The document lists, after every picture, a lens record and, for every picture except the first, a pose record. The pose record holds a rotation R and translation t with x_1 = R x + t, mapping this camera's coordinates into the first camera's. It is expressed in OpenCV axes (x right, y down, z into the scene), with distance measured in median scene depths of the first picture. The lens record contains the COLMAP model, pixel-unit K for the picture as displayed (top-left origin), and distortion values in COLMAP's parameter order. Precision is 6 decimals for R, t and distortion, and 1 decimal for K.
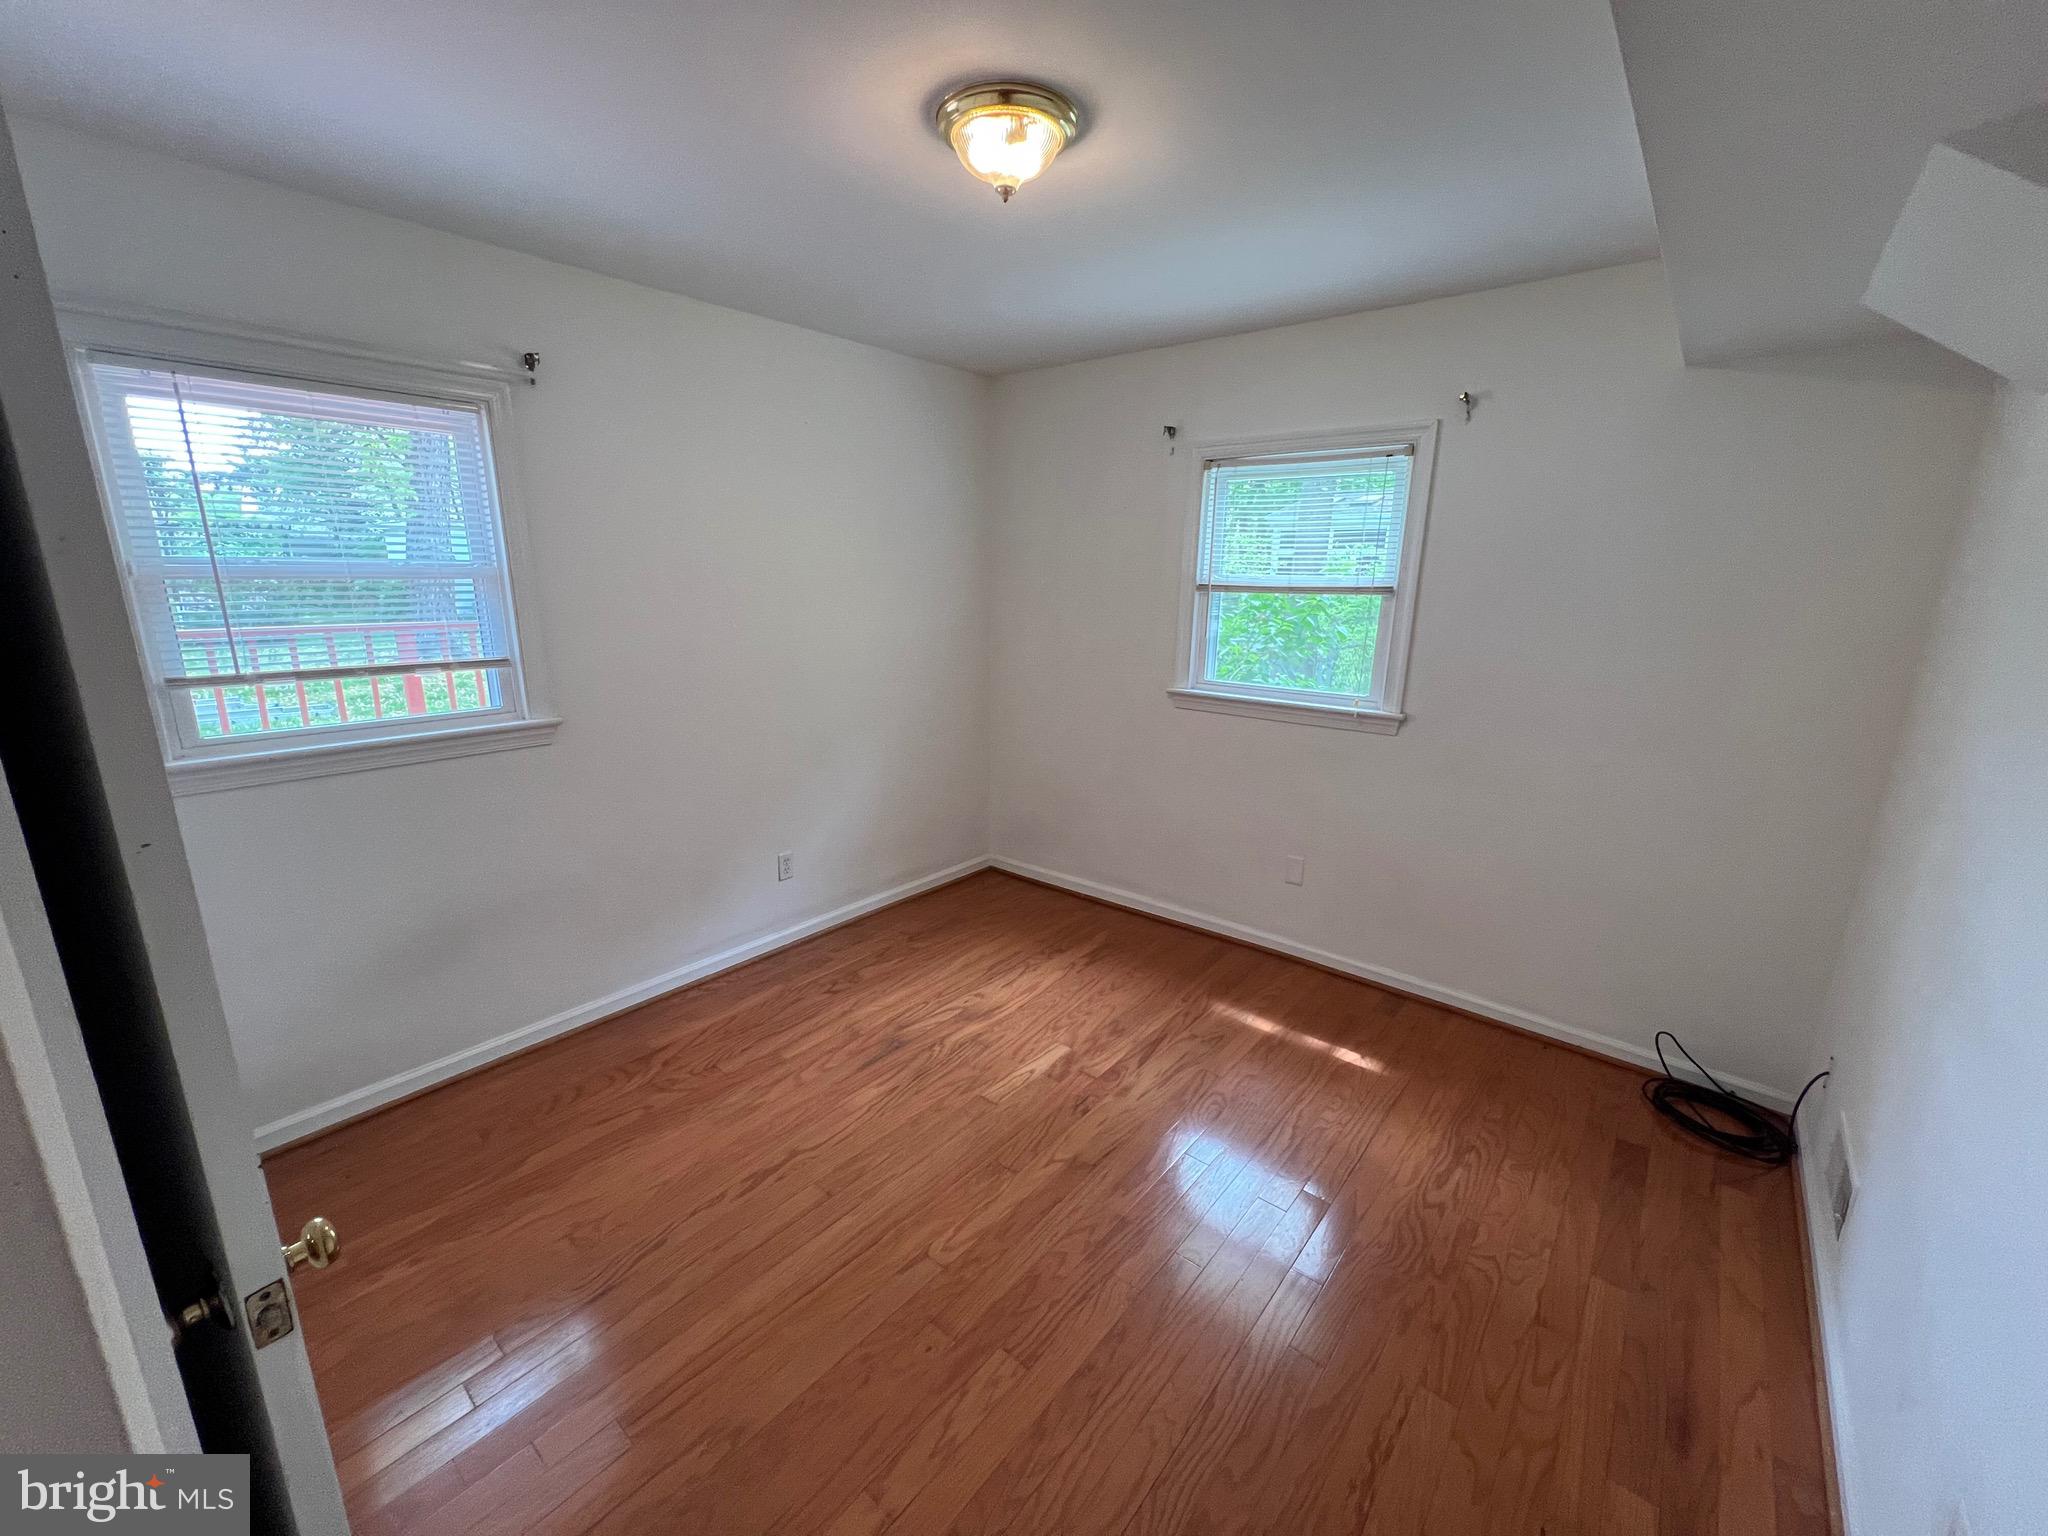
lens RADIAL K [[816.9, 0, 1024.0], [0, 816.9, 768.0], [0, 0, 1]] dist [-0.001551, 0.000051]
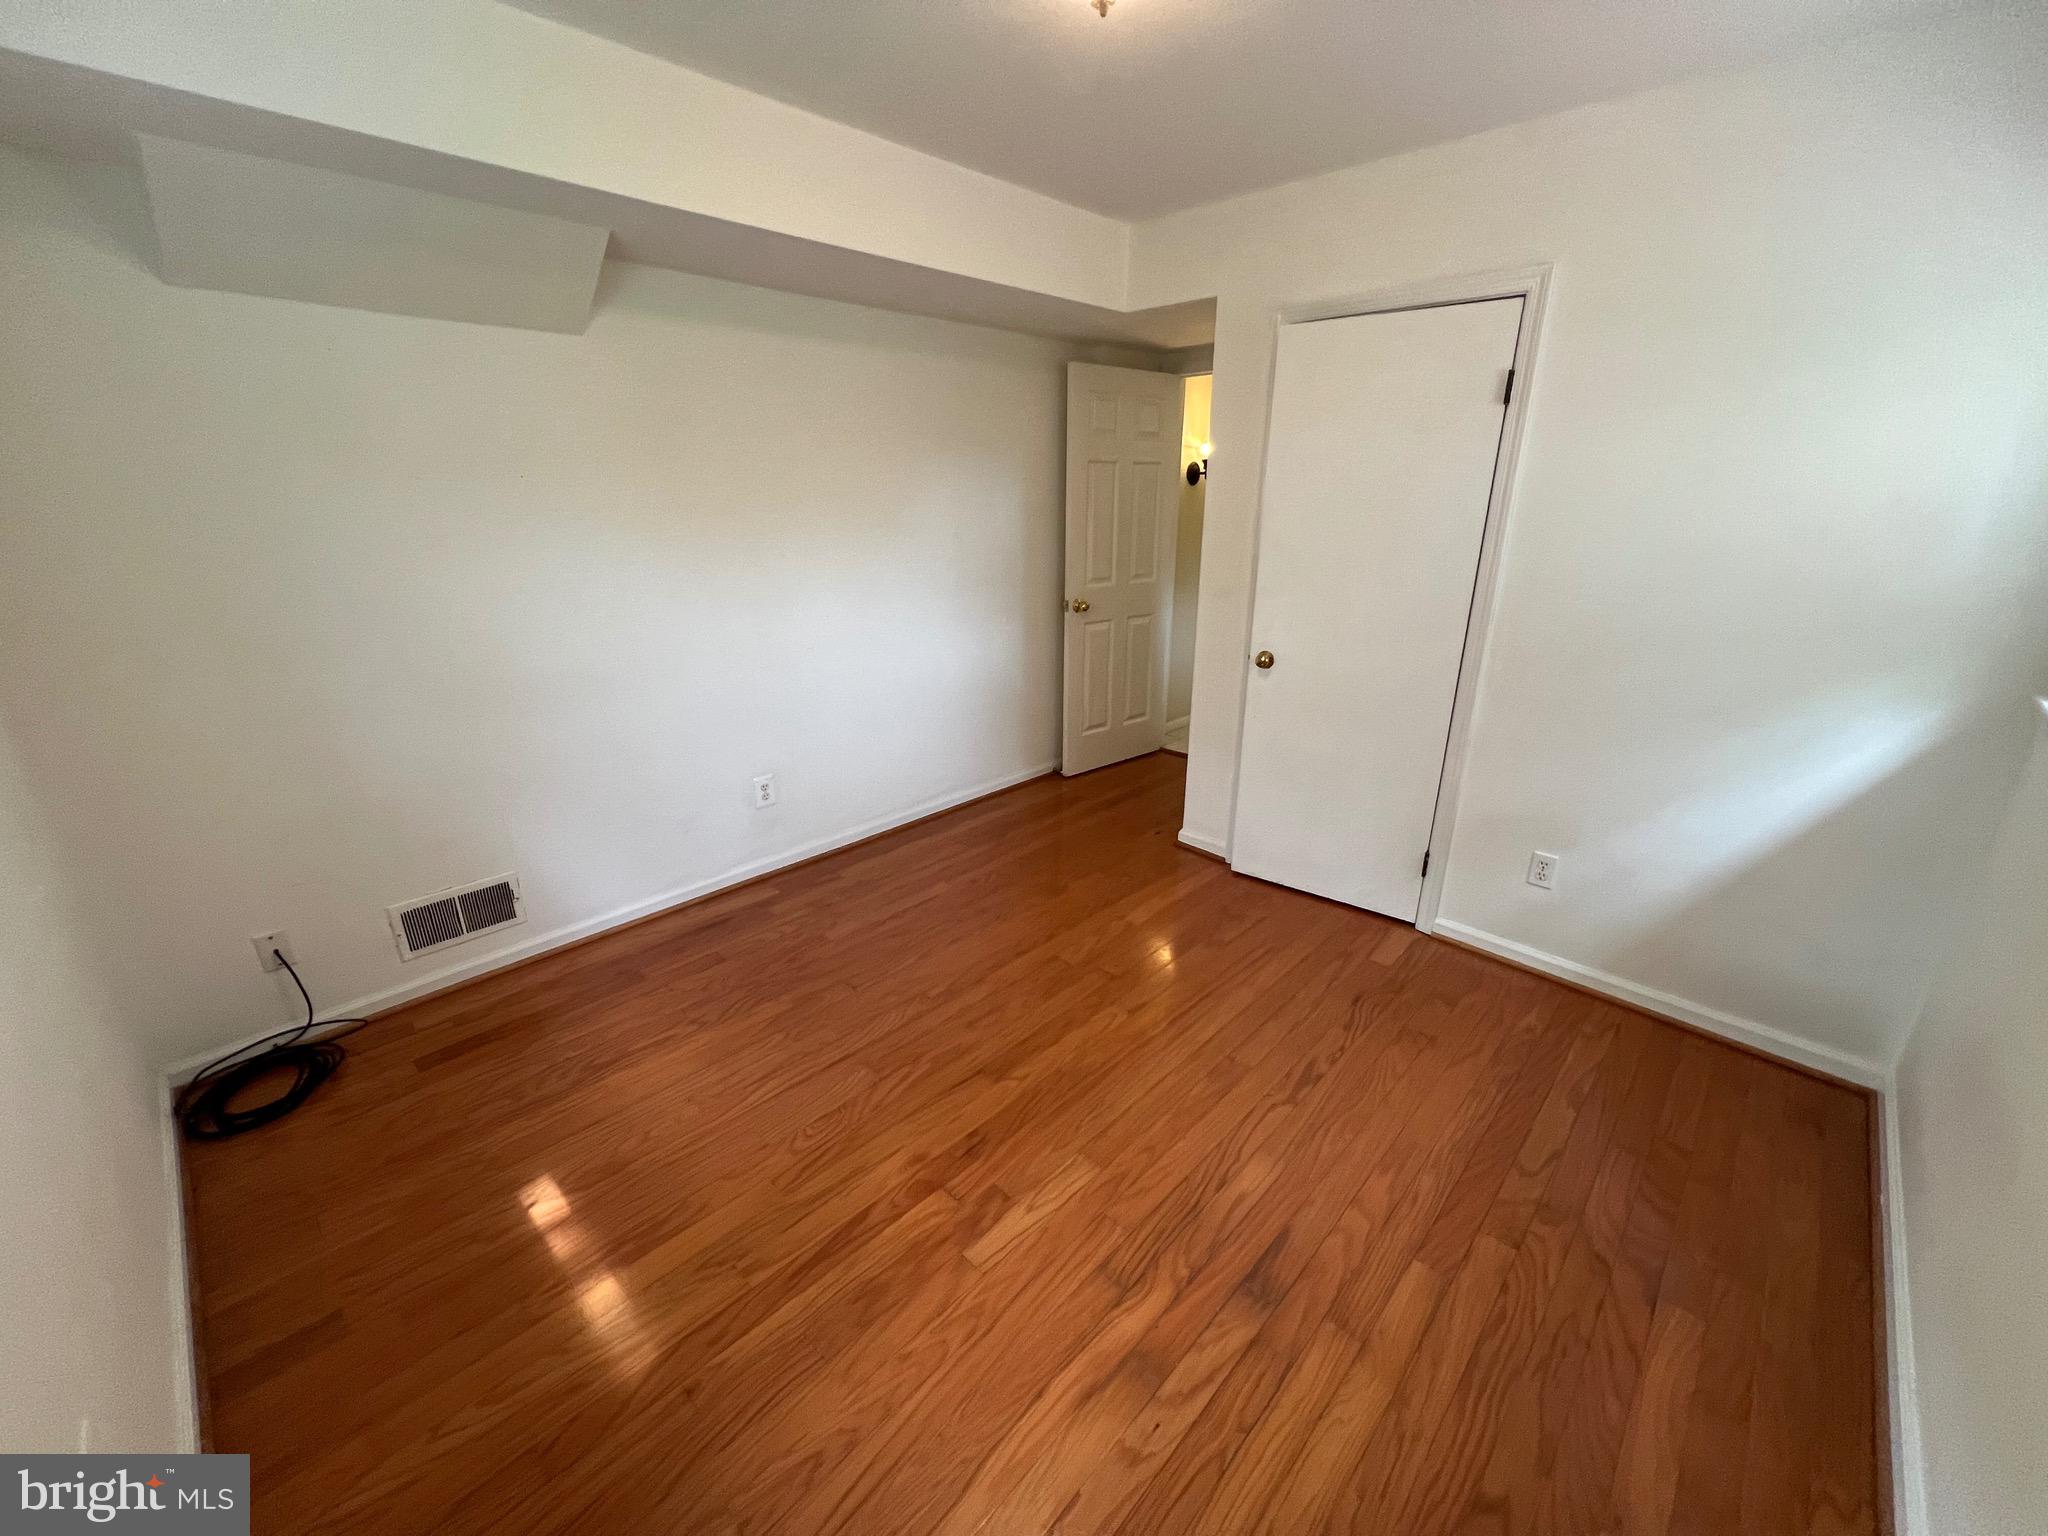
lens RADIAL K [[816.9, 0, 1024.0], [0, 816.9, 768.0], [0, 0, 1]] dist [-0.001551, 0.000051]
pose [[-0.997545, -0.034922, 0.060703, -0.013556], [0.003578, 0.840250, 0.542187, -0.319598], [-0.069940, 0.541073, -0.838062, 1.402431]]
